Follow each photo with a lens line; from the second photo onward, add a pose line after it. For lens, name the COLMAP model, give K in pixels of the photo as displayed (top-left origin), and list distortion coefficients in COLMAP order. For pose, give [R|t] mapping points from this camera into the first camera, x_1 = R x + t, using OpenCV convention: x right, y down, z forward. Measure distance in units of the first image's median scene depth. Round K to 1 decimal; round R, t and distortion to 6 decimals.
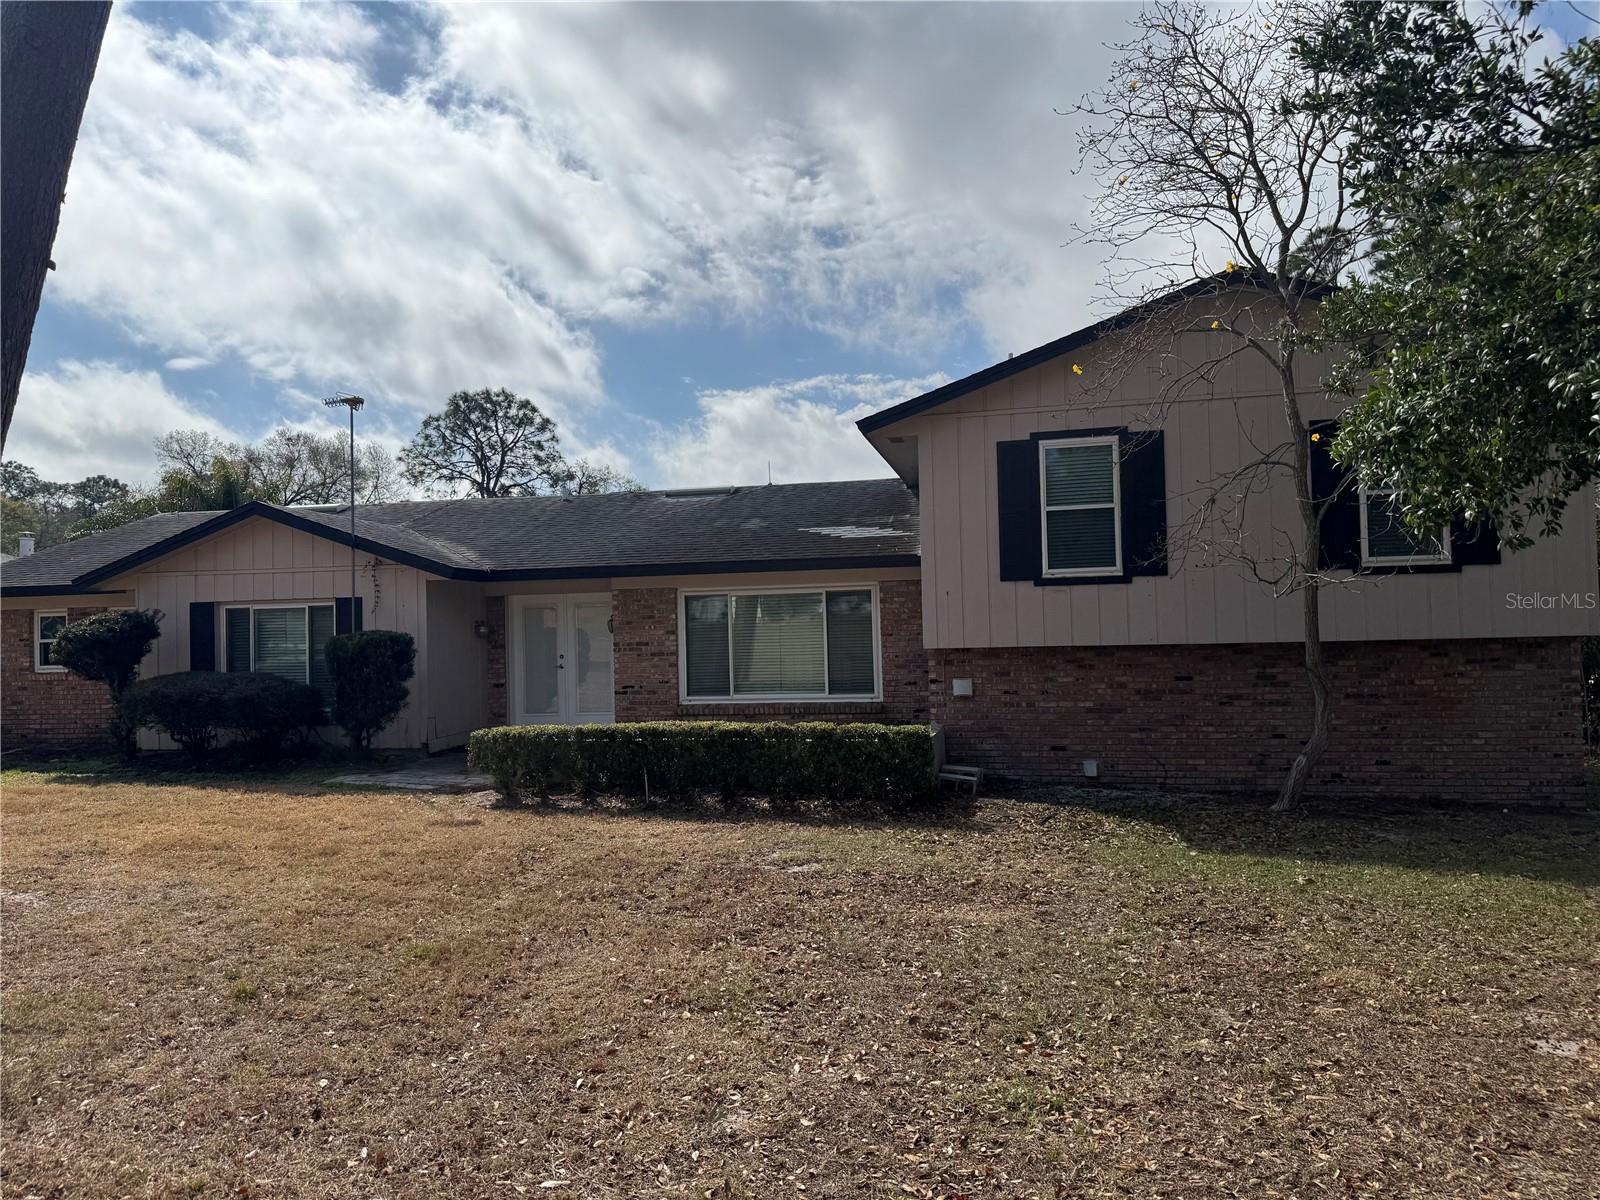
lens RADIAL K [[1121.9, 0, 808.7], [0, 1121.9, 598.5], [0, 0, 1]] dist [0.054033, -0.065337]
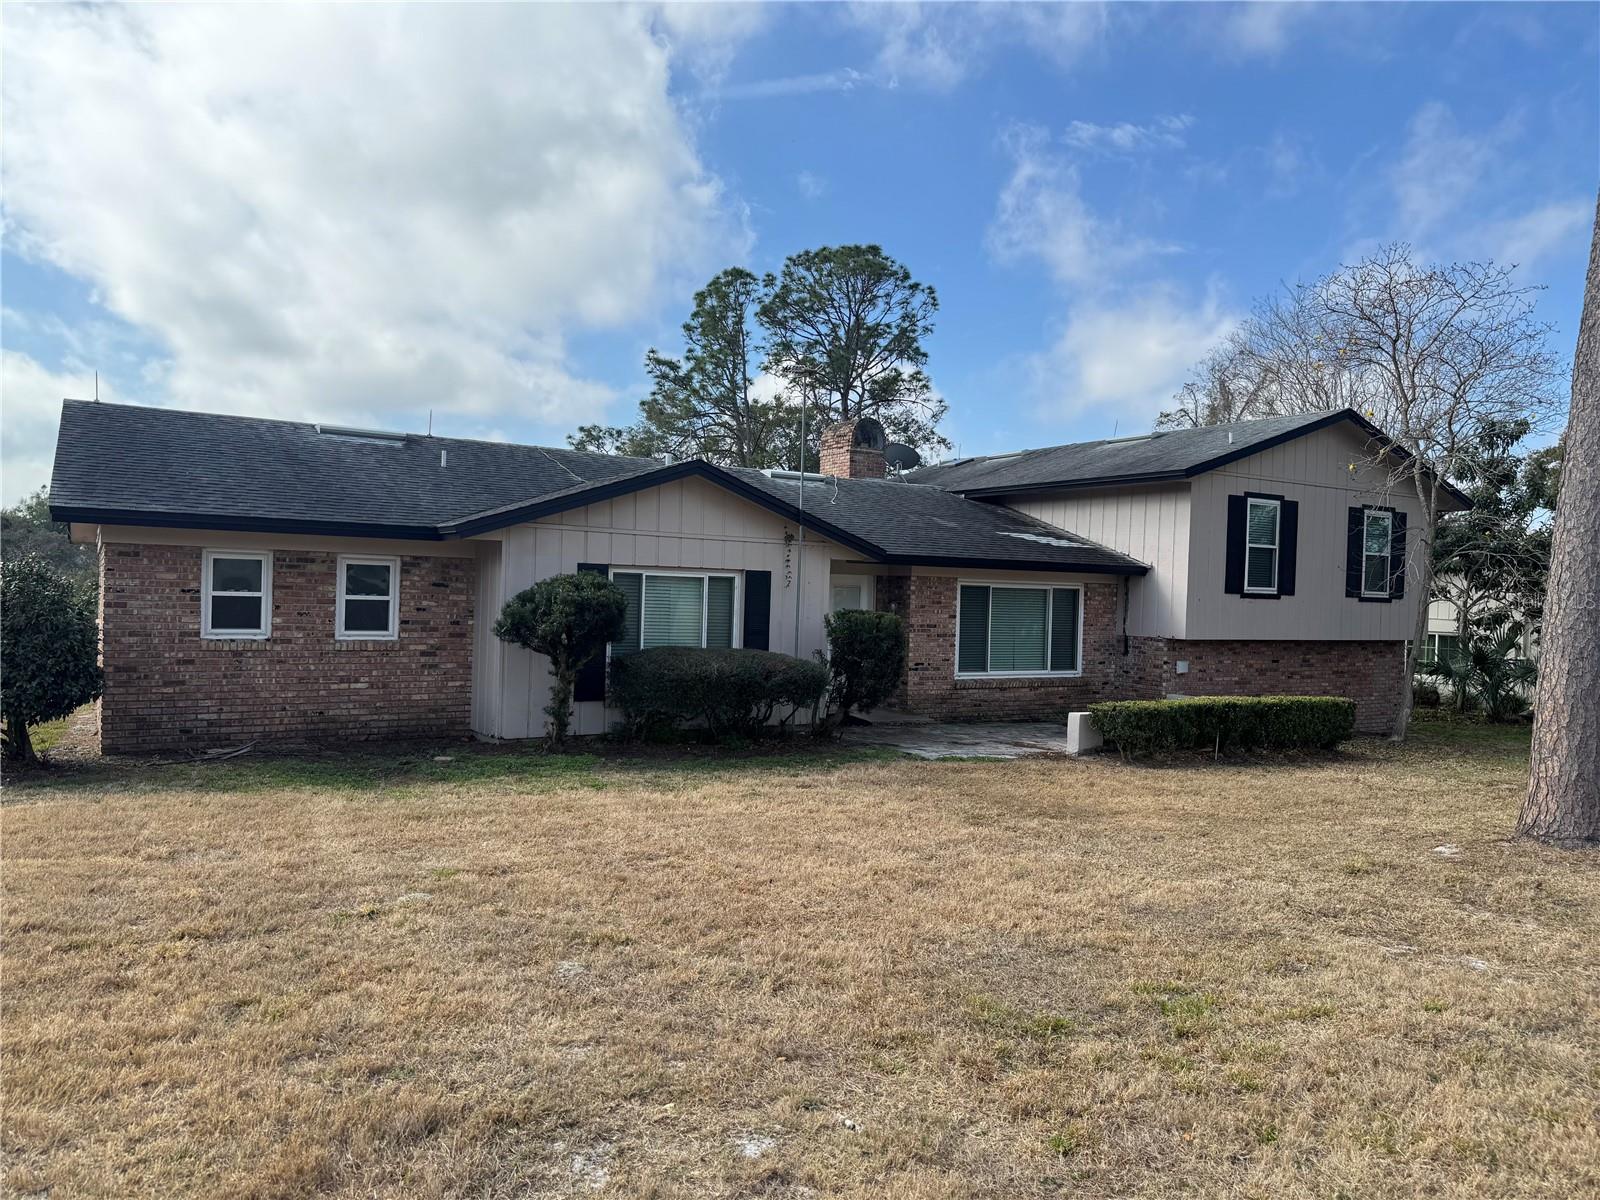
lens RADIAL K [[1121.9, 0, 798.9], [0, 1121.9, 601.2], [0, 0, 1]] dist [0.054033, -0.065337]
pose [[0.718767, 0.041820, 0.693993, -1.113384], [-0.063014, 0.997999, 0.005125, 0.019858], [-0.692390, -0.047415, 0.719964, 0.312207]]
